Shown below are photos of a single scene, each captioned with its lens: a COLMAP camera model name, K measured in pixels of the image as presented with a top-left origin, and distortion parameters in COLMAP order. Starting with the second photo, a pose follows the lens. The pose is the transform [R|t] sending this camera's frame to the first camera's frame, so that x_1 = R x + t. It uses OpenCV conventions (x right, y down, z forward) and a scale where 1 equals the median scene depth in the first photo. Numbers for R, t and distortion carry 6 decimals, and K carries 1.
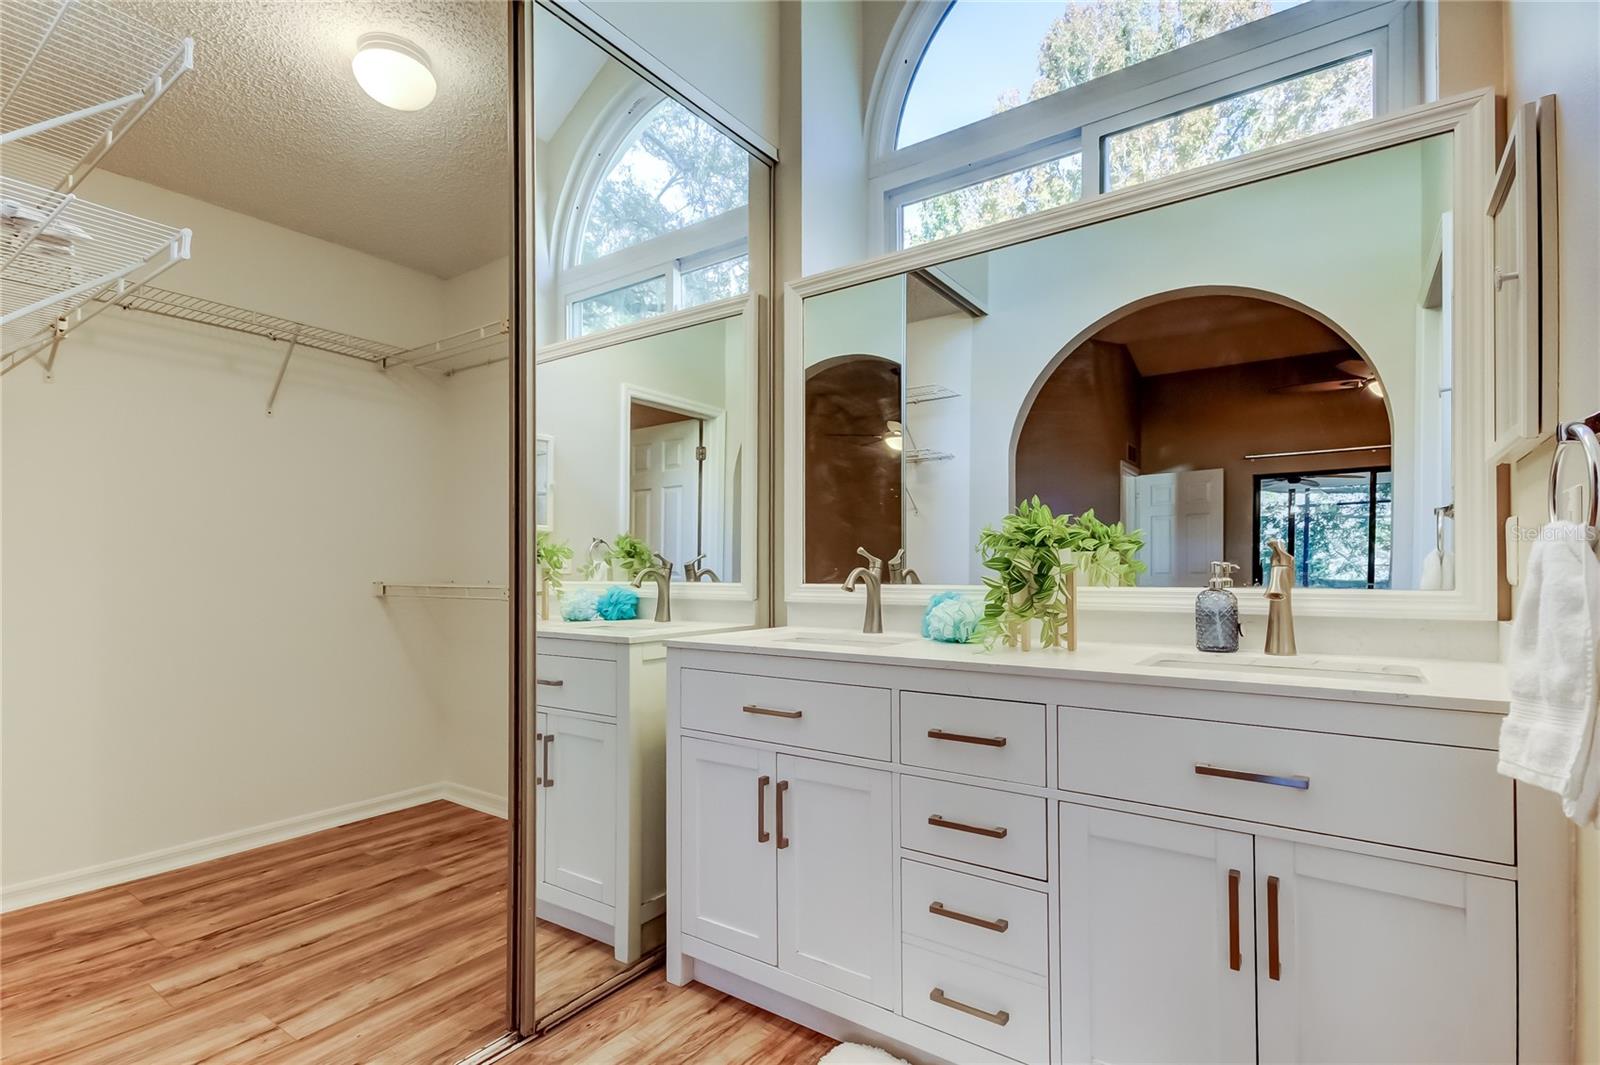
lens RADIAL K [[739.8, 0, 801.1], [0, 739.8, 558.8], [0, 0, 1]] dist [0.001476, 0.000220]
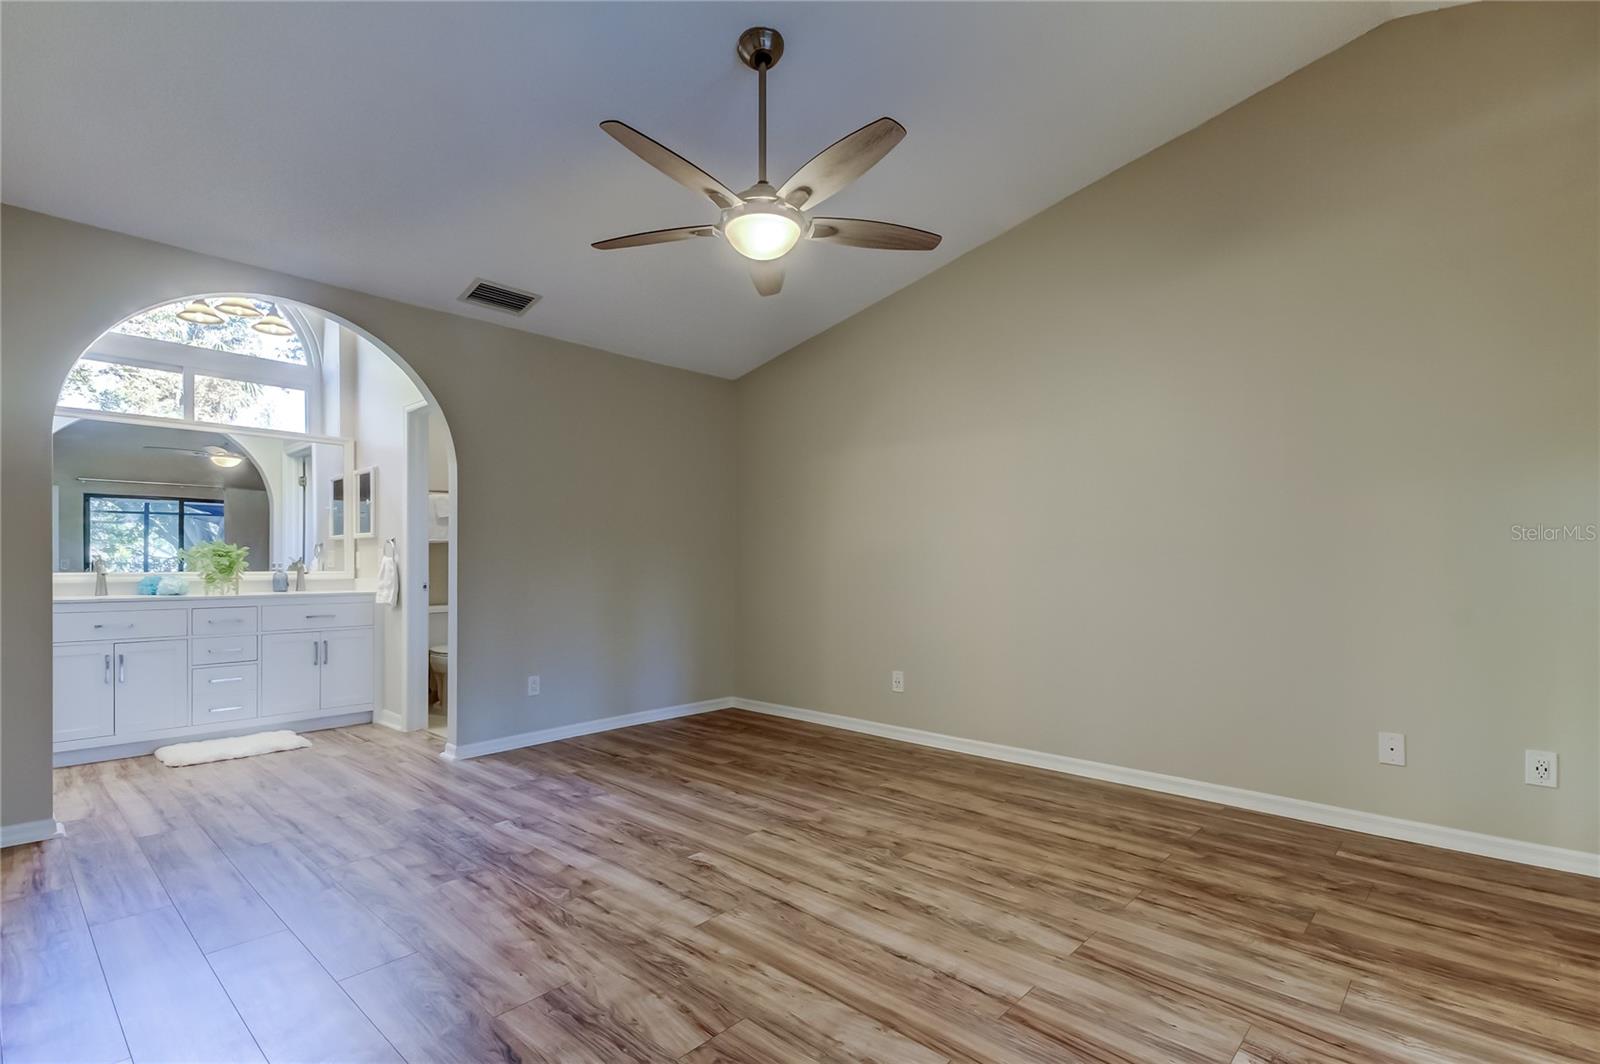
lens RADIAL K [[739.8, 0, 801.1], [0, 739.8, 558.3], [0, 0, 1]] dist [0.001476, 0.000220]
pose [[0.056332, 0.008223, 0.998378, -2.311498], [-0.016560, 0.999836, -0.007301, -0.028869], [-0.998275, -0.016122, 0.056459, -1.301471]]
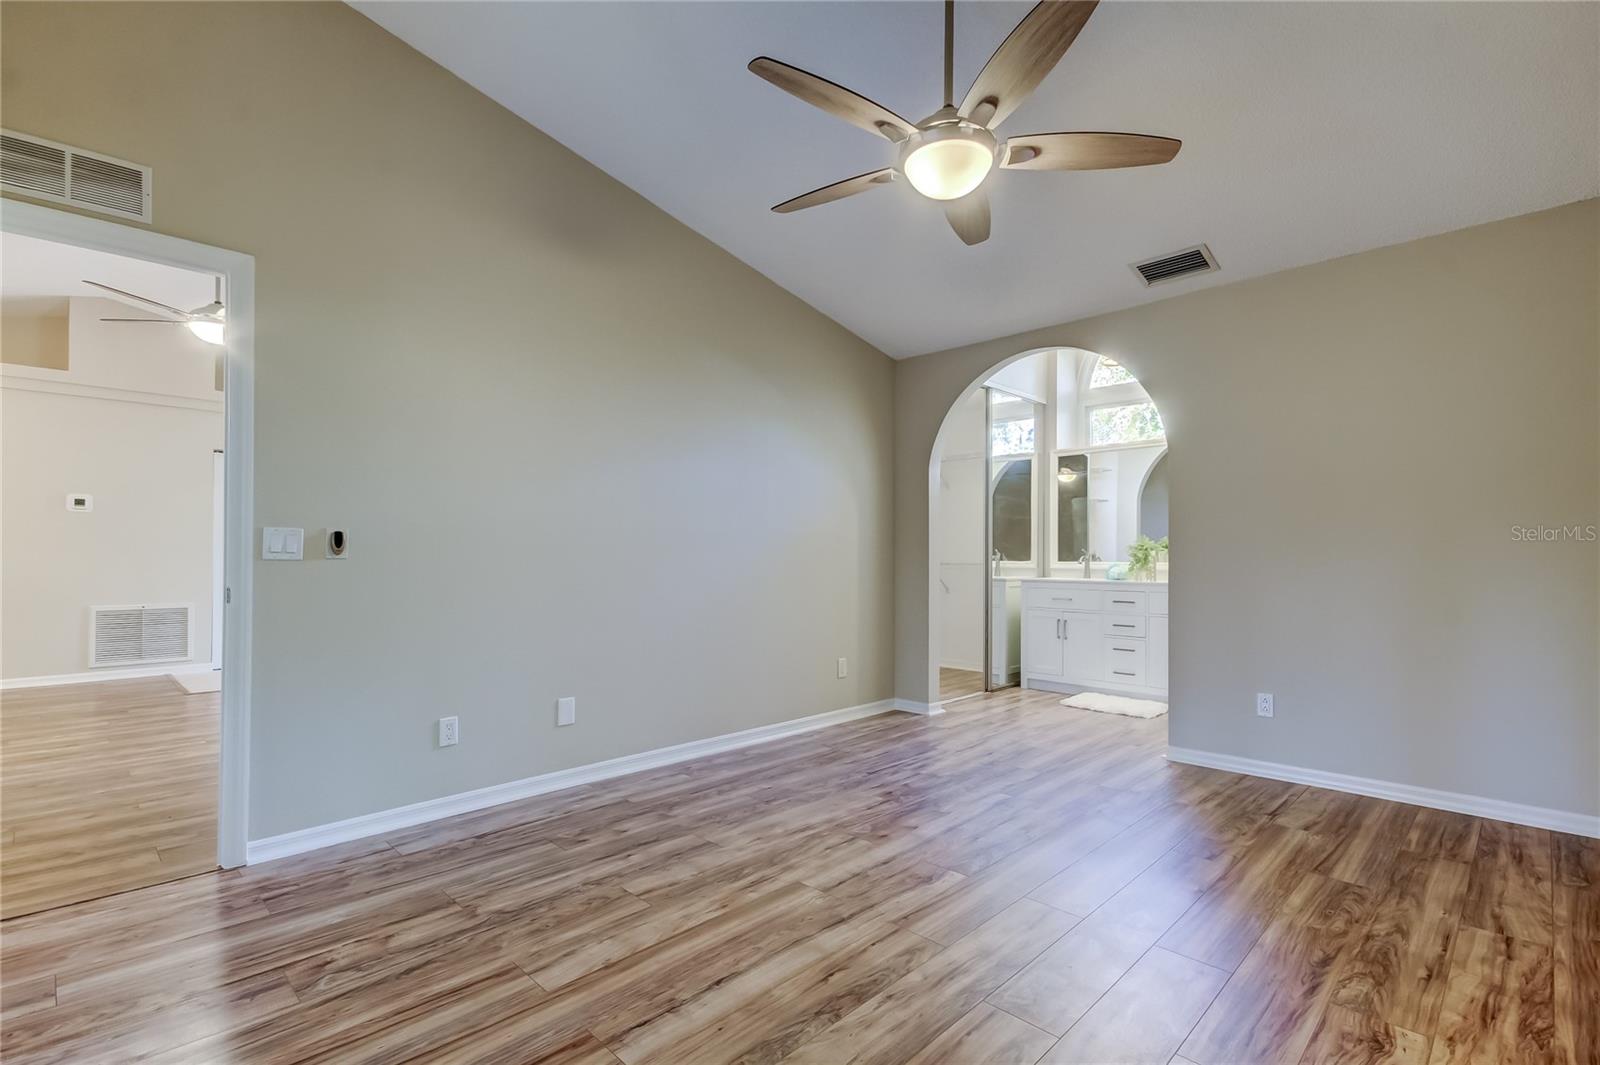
lens RADIAL K [[769.6, 0, 827.0], [0, 769.6, 544.4], [0, 0, 1]] dist [-0.000784, 0.000345]
pose [[0.996217, 0.005114, -0.086747, -0.801202], [-0.004734, 0.999978, 0.004579, -0.051395], [0.086769, -0.004151, 0.996220, -2.563807]]
